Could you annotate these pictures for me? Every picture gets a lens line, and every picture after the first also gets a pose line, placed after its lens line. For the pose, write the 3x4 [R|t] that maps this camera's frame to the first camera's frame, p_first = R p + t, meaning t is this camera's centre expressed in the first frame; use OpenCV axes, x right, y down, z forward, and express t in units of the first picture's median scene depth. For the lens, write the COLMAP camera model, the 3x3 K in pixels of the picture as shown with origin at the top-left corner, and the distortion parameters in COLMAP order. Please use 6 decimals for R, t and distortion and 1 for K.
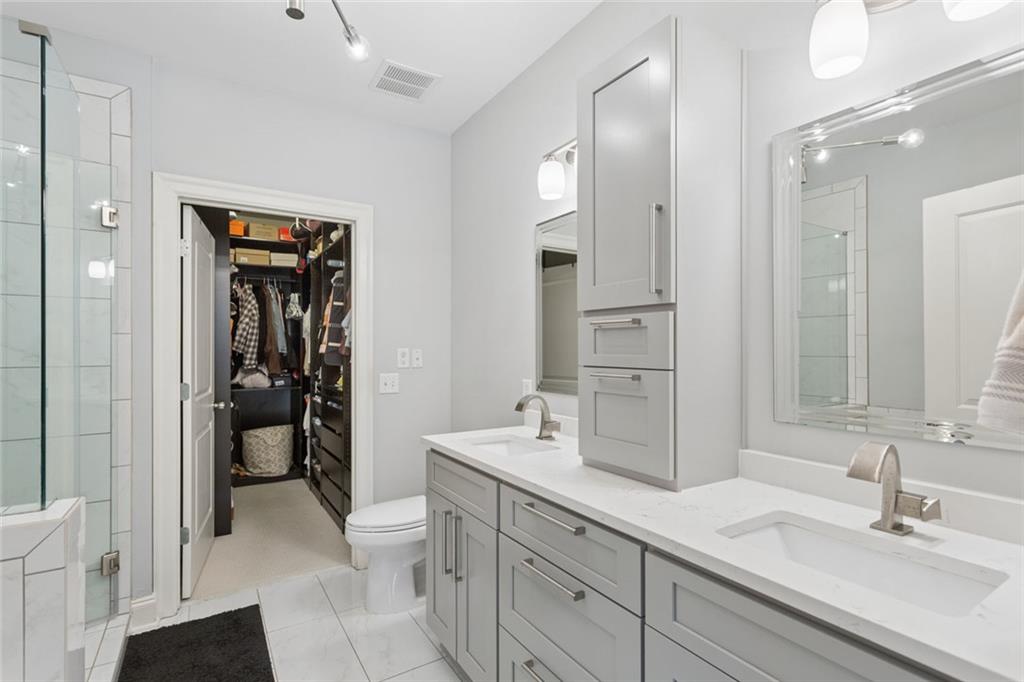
lens RADIAL K [[492.3, 0, 514.8], [0, 492.3, 349.7], [0, 0, 1]] dist [-0.002943, 0.000918]
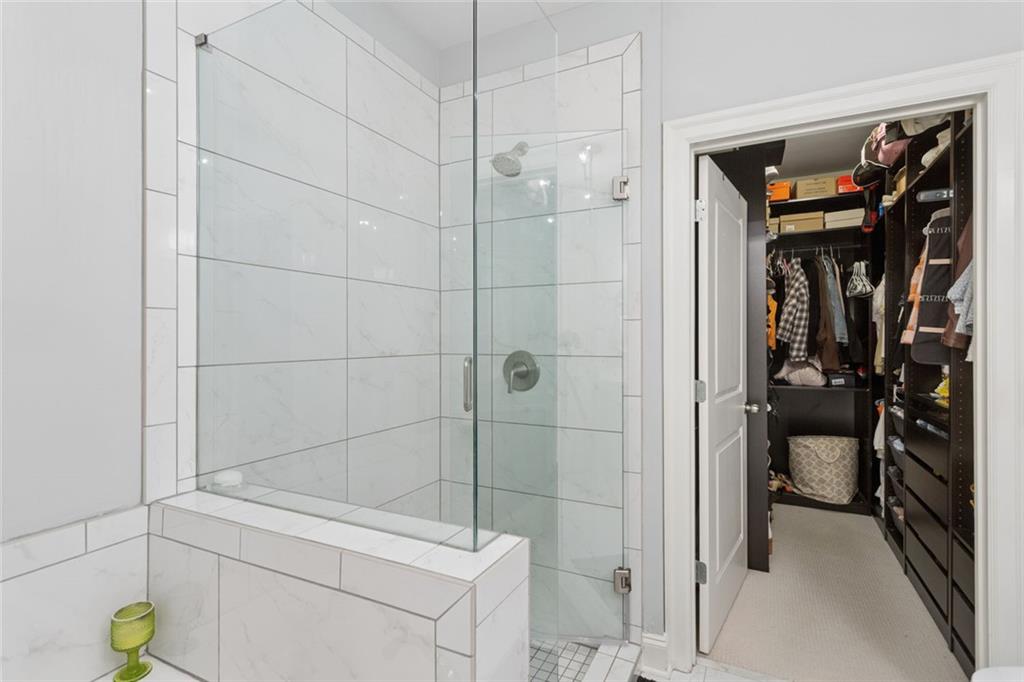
lens RADIAL K [[491.6, 0, 513.3], [0, 491.6, 337.3], [0, 0, 1]] dist [0.009736, 0.000749]
pose [[0.507924, -0.001572, -0.861401, -0.081035], [0.000574, 0.999999, -0.001486, -0.000561], [0.861402, 0.000261, 0.507924, 0.194531]]
